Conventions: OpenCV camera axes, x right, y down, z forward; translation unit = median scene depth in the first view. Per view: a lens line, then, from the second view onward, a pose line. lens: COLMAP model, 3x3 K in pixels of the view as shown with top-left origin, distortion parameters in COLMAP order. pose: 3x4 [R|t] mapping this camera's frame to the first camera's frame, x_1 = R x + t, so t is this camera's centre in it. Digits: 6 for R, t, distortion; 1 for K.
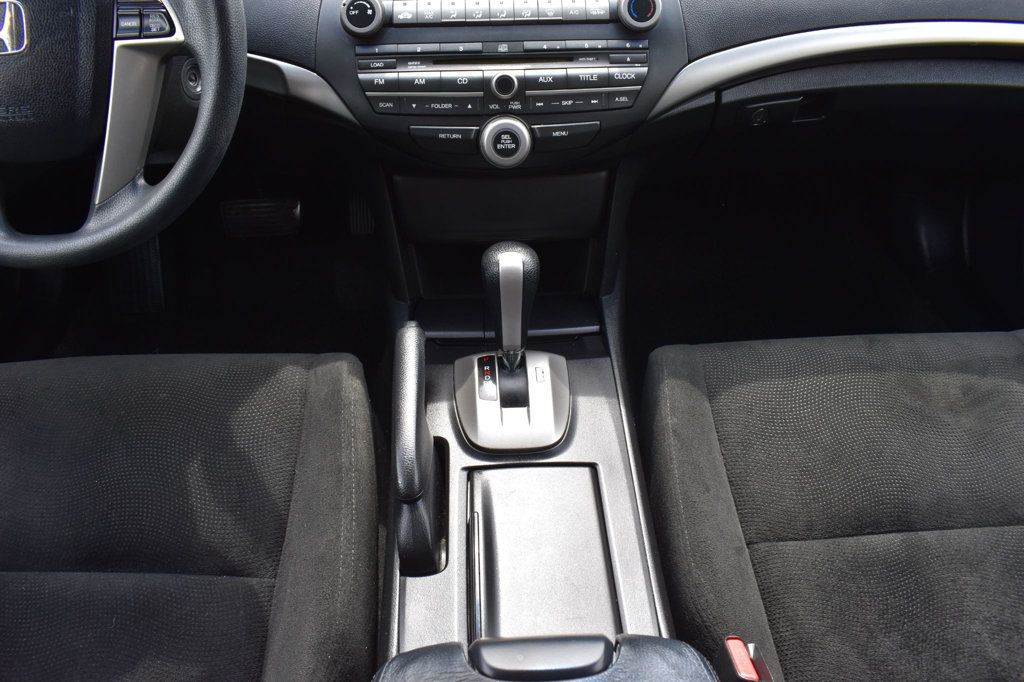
lens RADIAL K [[798.4, 0, 507.9], [0, 798.4, 342.5], [0, 0, 1]] dist [-0.098809, 0.012440]
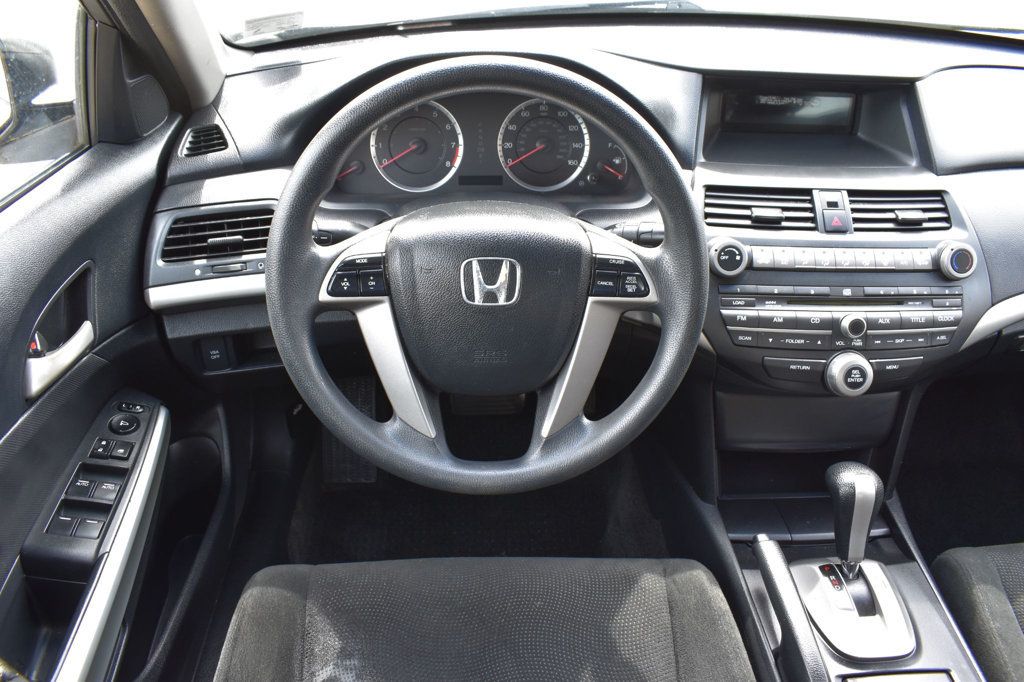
lens RADIAL K [[798.4, 0, 514.0], [0, 798.4, 343.6], [0, 0, 1]] dist [-0.098809, 0.012440]
pose [[0.999521, 0.025796, 0.017091, -0.500874], [-0.022929, 0.988303, -0.150770, -0.116779], [-0.020780, 0.150306, 0.988421, -0.100396]]
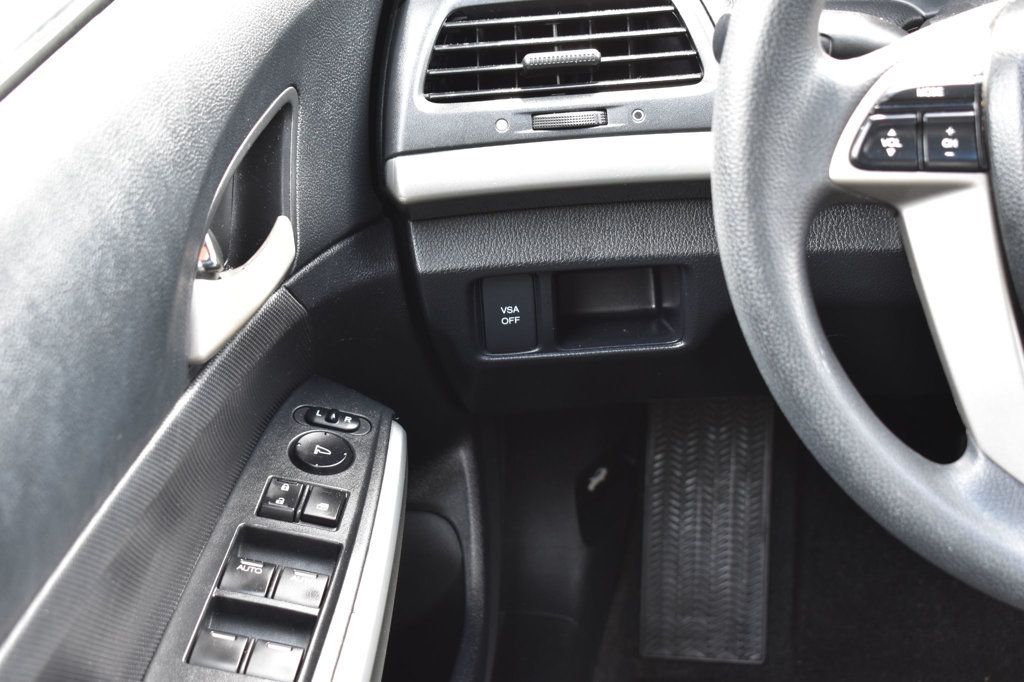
lens RADIAL K [[1942.4, 0, 509.5], [0, 1942.4, 346.8], [0, 0, 1]] dist [0.026266, 0.000000]
pose [[0.976268, 0.070170, -0.204884, -0.654258], [-0.105280, 0.980517, -0.165840, -0.031532], [0.189255, 0.183475, 0.964634, -0.183409]]
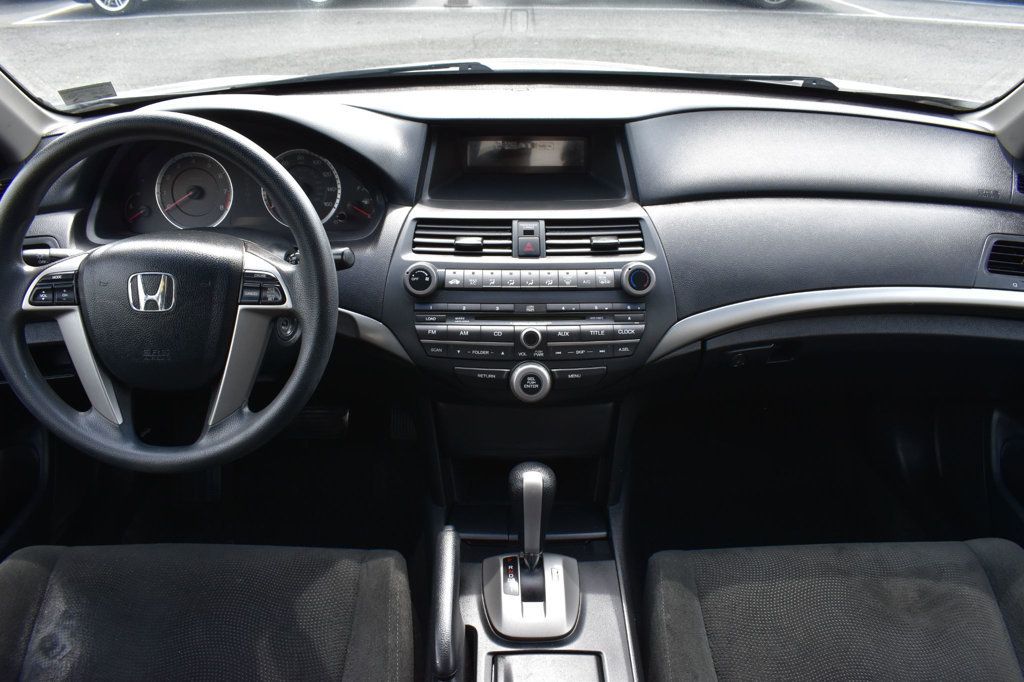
lens RADIAL K [[798.4, 0, 507.7], [0, 798.4, 341.1], [0, 0, 1]] dist [-0.098809, 0.012440]
pose [[0.999377, 0.022511, -0.027171, -0.006369], [-0.028265, 0.971692, -0.234553, -0.019315], [0.021122, 0.235175, 0.971723, -0.238663]]
